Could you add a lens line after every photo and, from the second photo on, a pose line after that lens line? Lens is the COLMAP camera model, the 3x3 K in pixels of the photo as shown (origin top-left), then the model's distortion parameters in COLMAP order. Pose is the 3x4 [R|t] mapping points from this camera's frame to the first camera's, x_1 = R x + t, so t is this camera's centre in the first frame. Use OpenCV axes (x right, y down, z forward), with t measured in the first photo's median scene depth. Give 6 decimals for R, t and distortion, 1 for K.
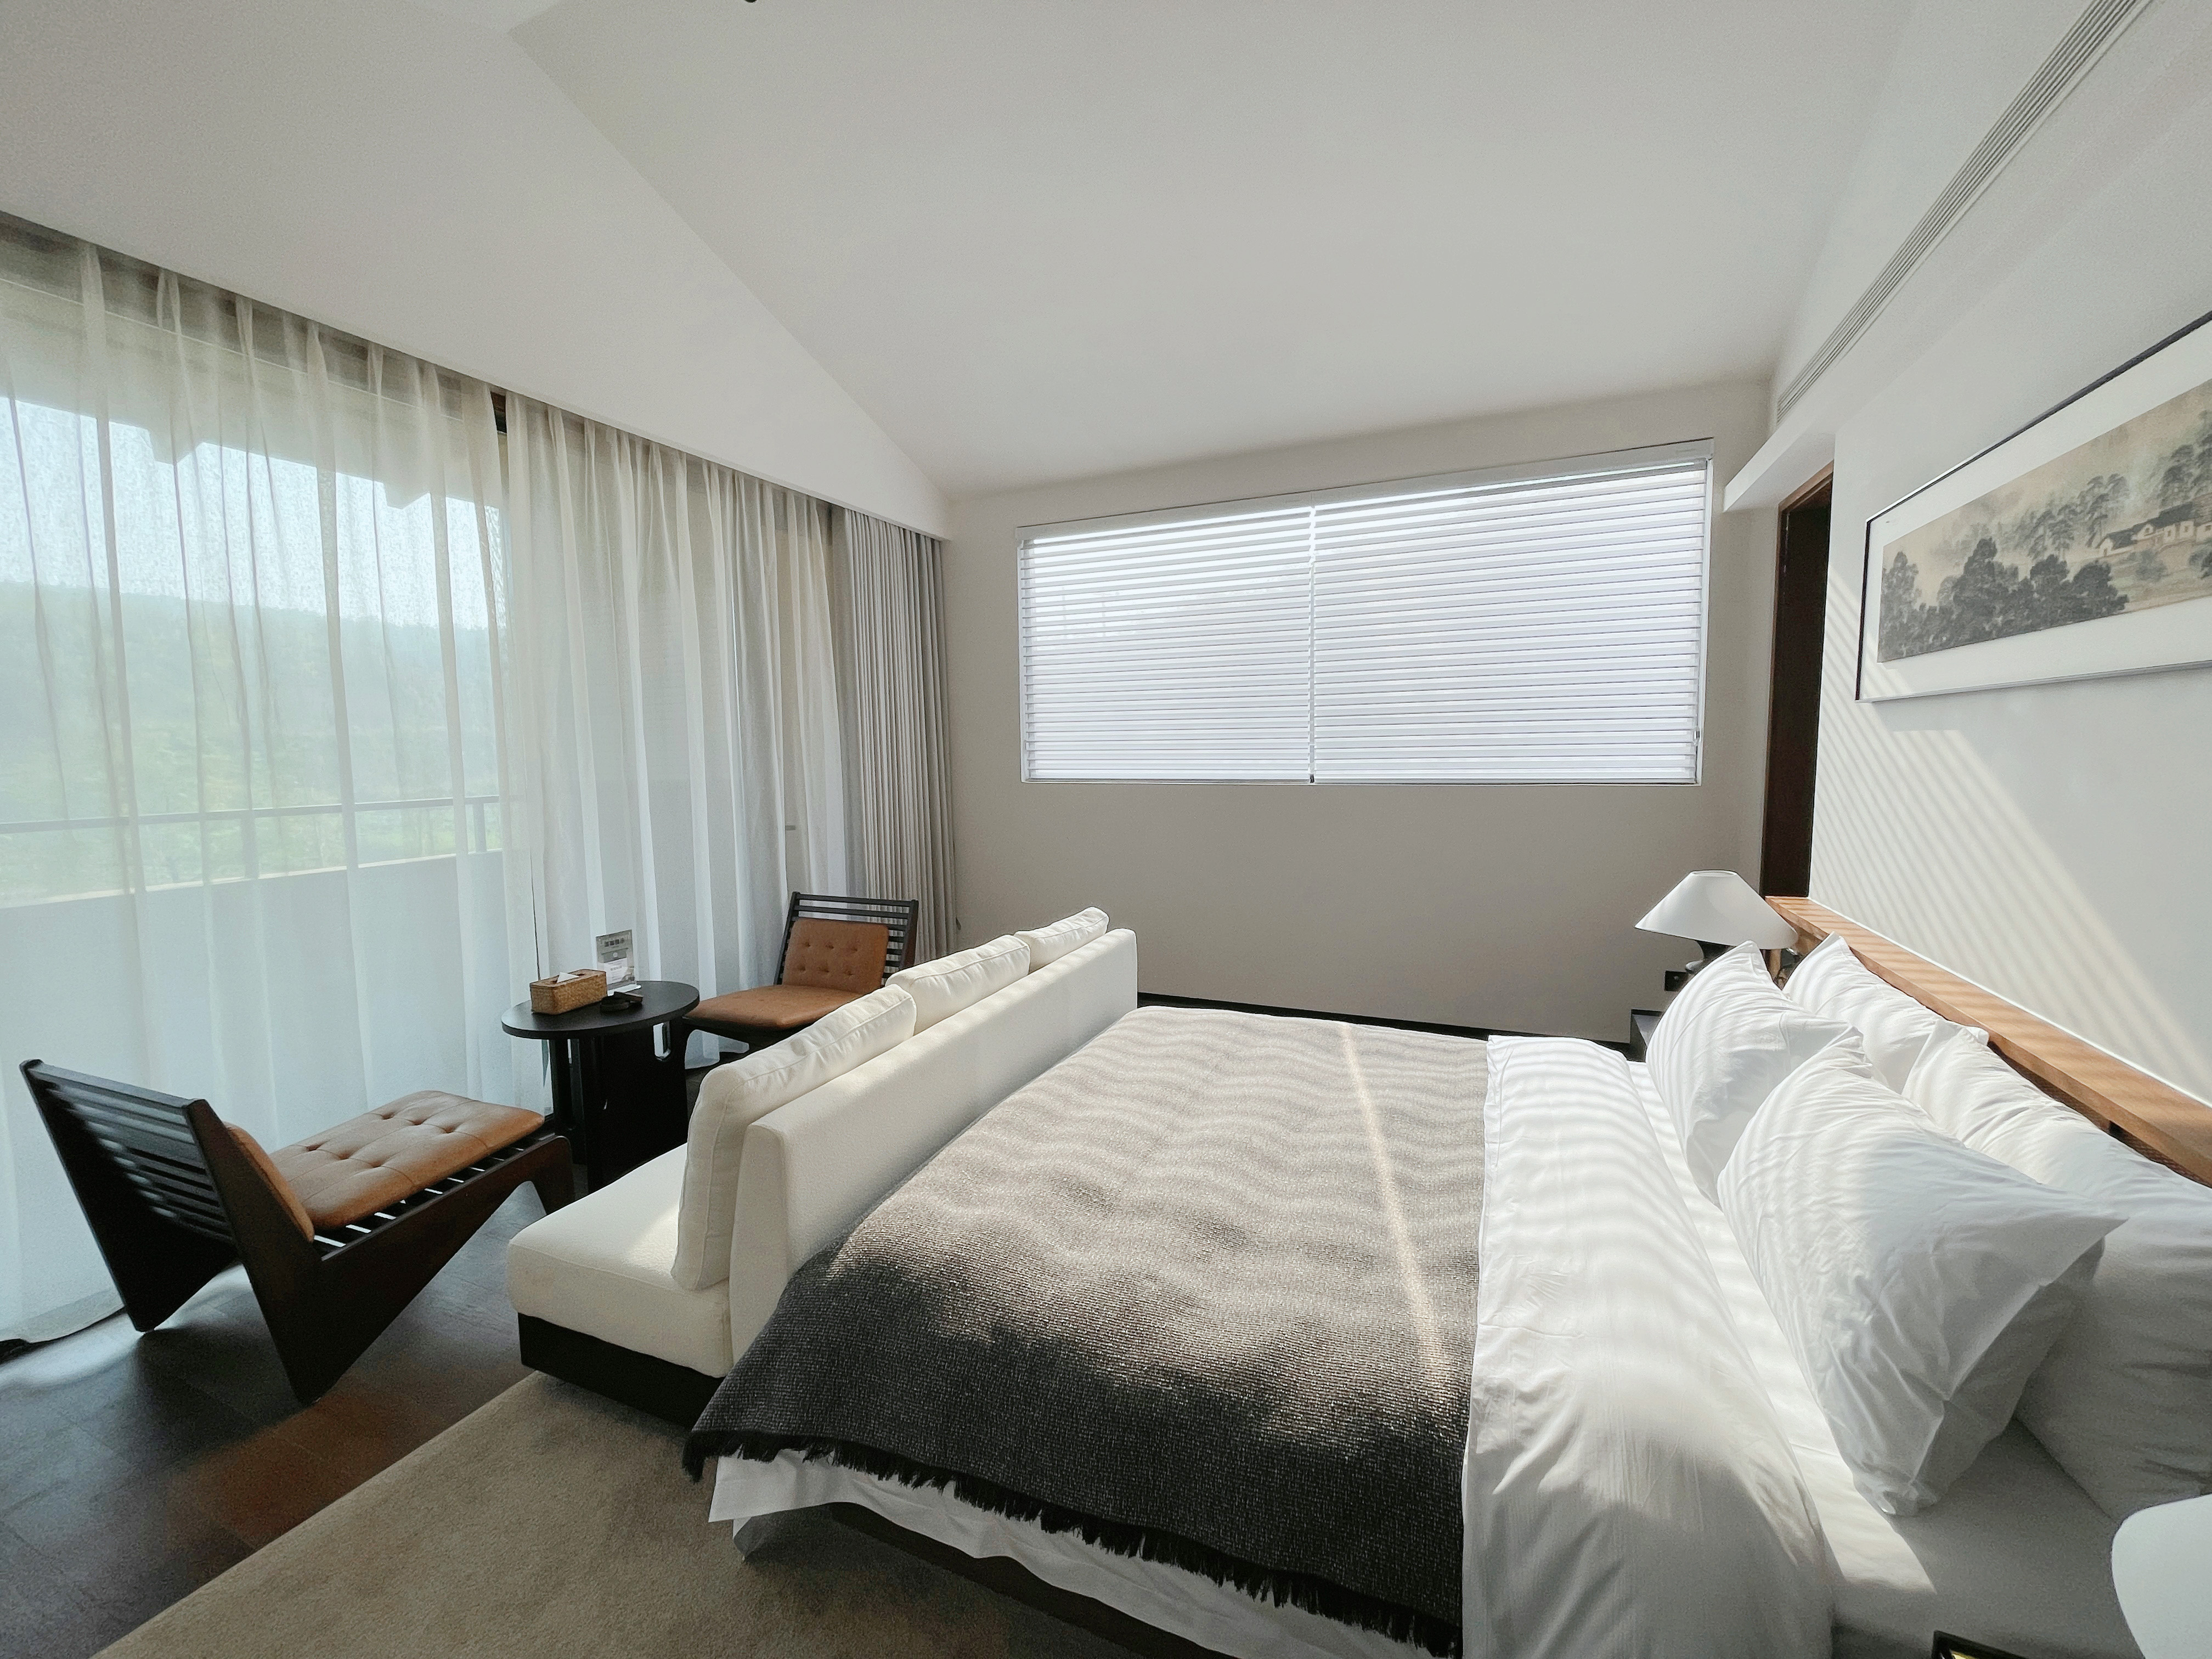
lens RADIAL K [[883.5, 0, 1113.6], [0, 883.5, 830.1], [0, 0, 1]] dist [-0.008098, 0.000344]
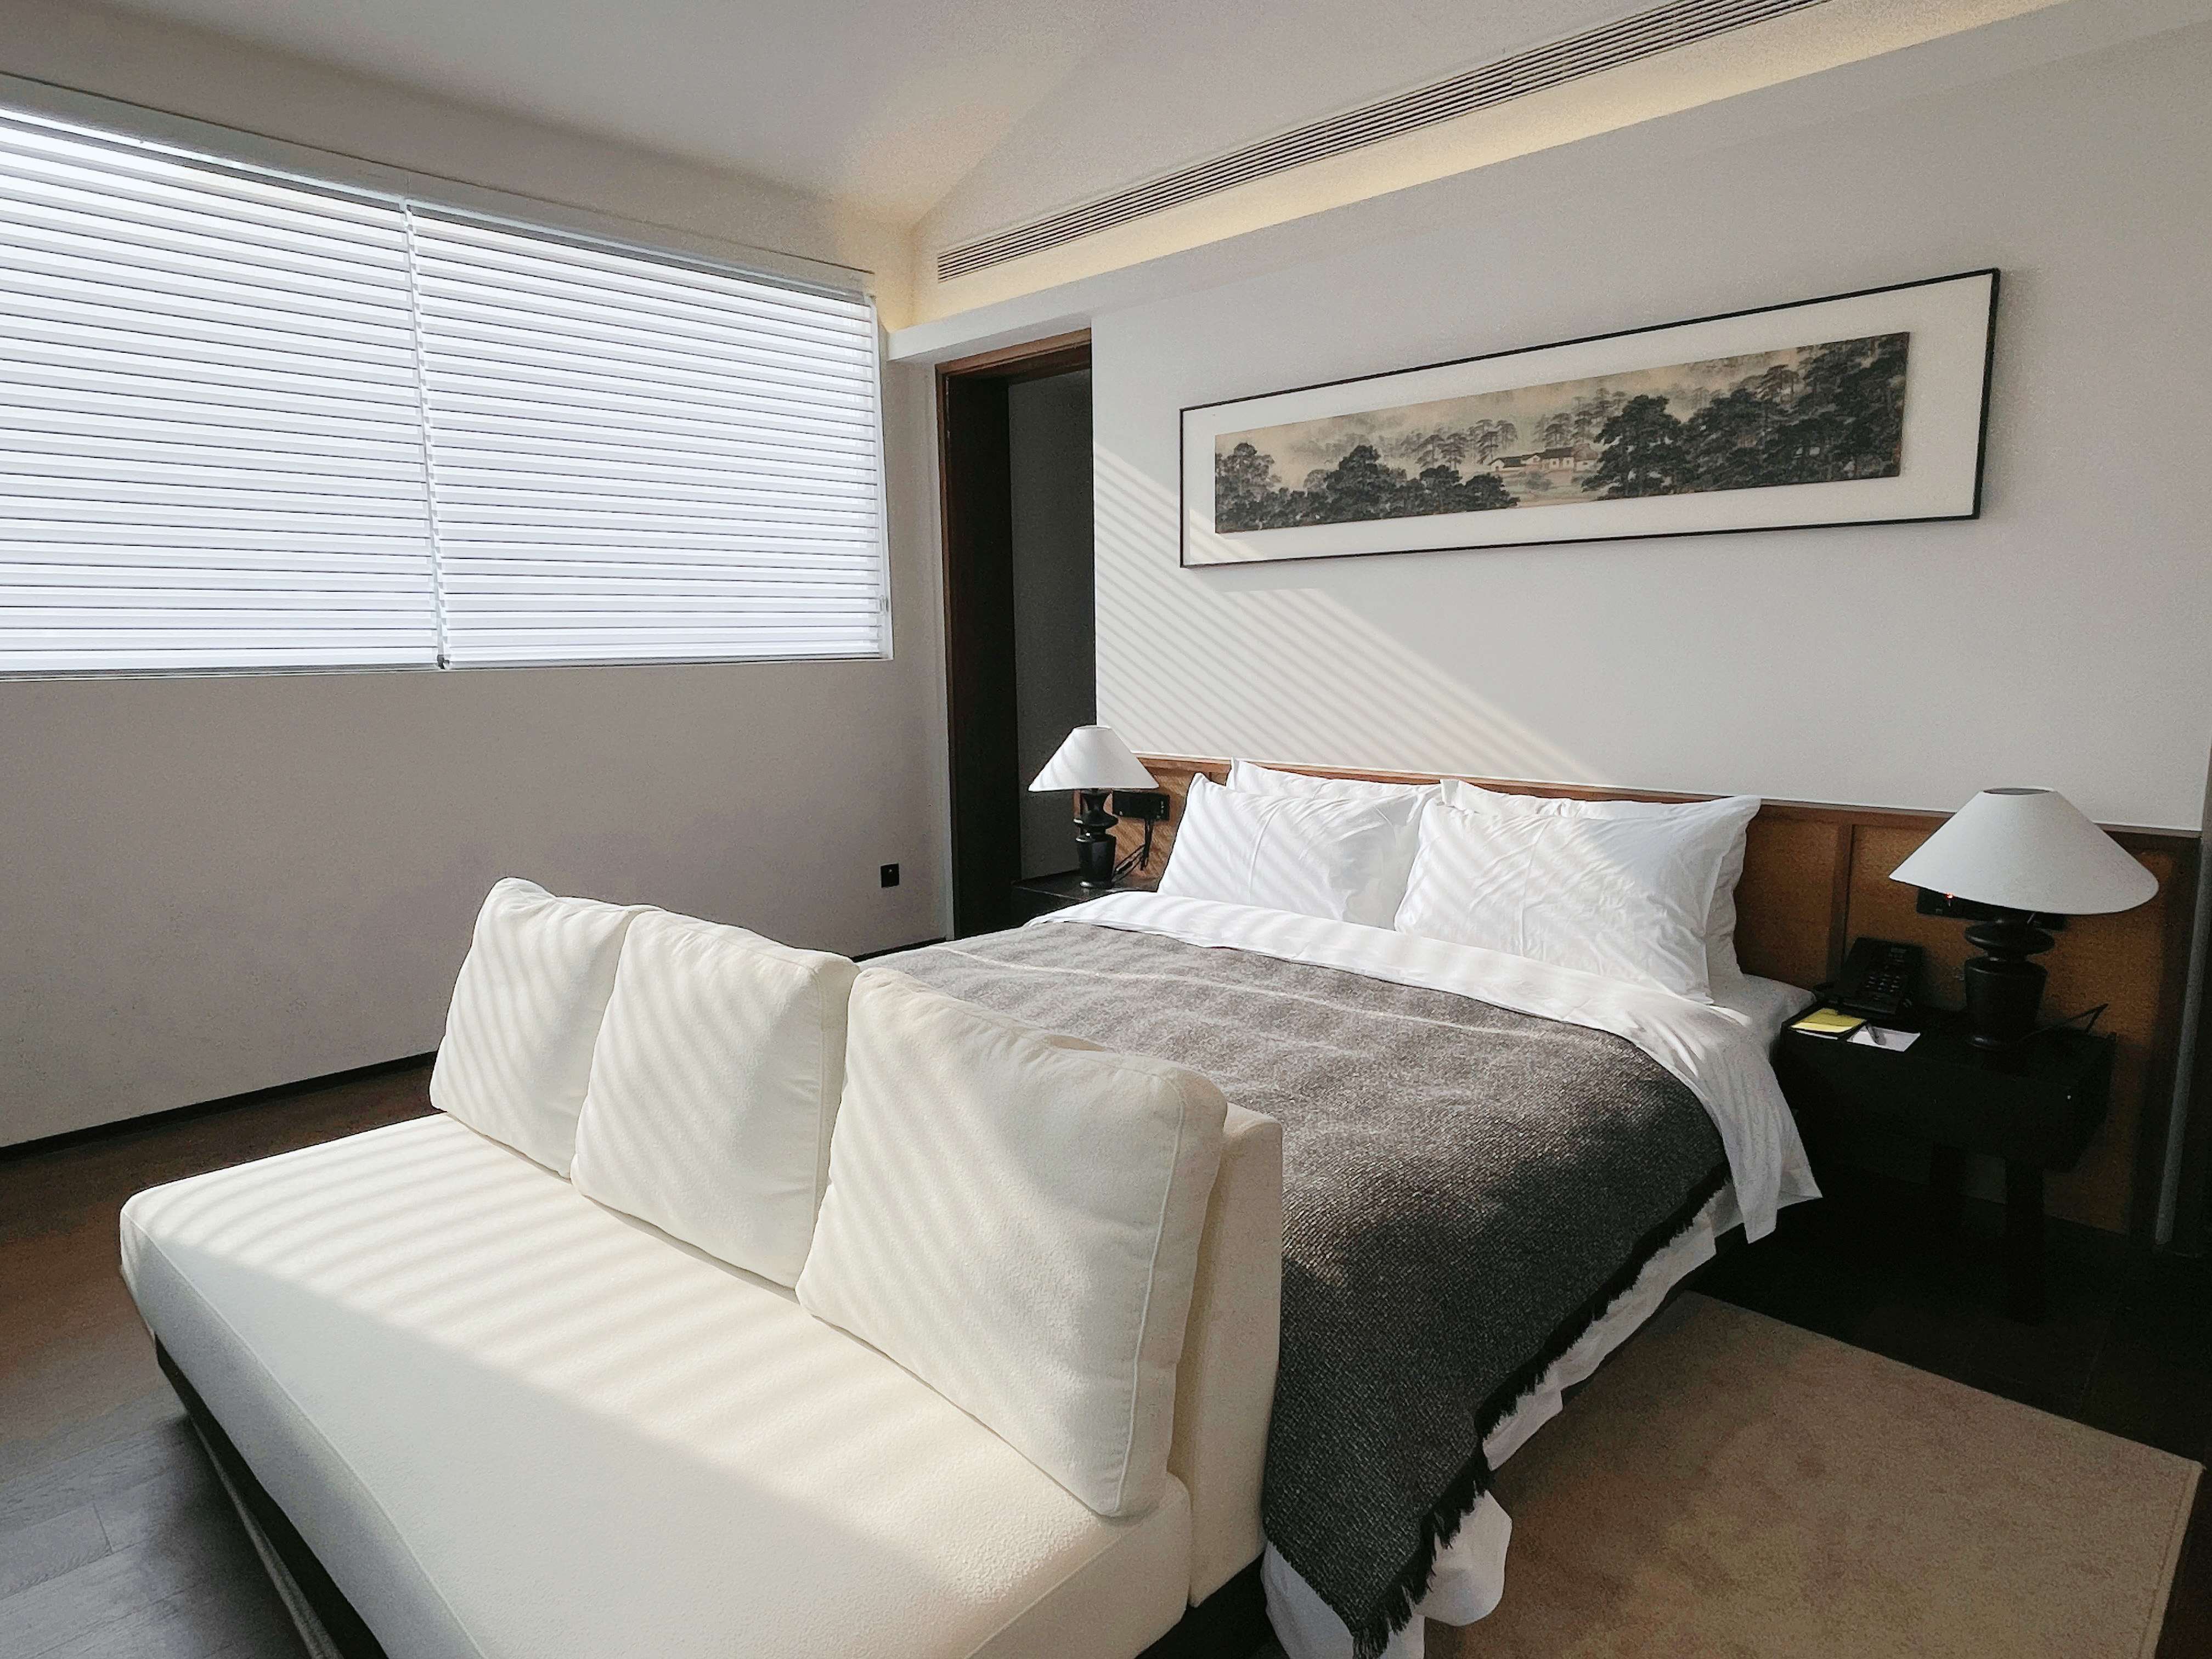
lens RADIAL K [[1255.5, 0, 1102.6], [0, 1255.5, 826.9], [0, 0, 1]] dist [0.006058, 0.000534]
pose [[0.365470, -0.130171, 0.921676, -1.193365], [0.095501, 0.990192, 0.101979, 0.026693], [-0.925911, 0.050751, 0.374316, 0.740322]]
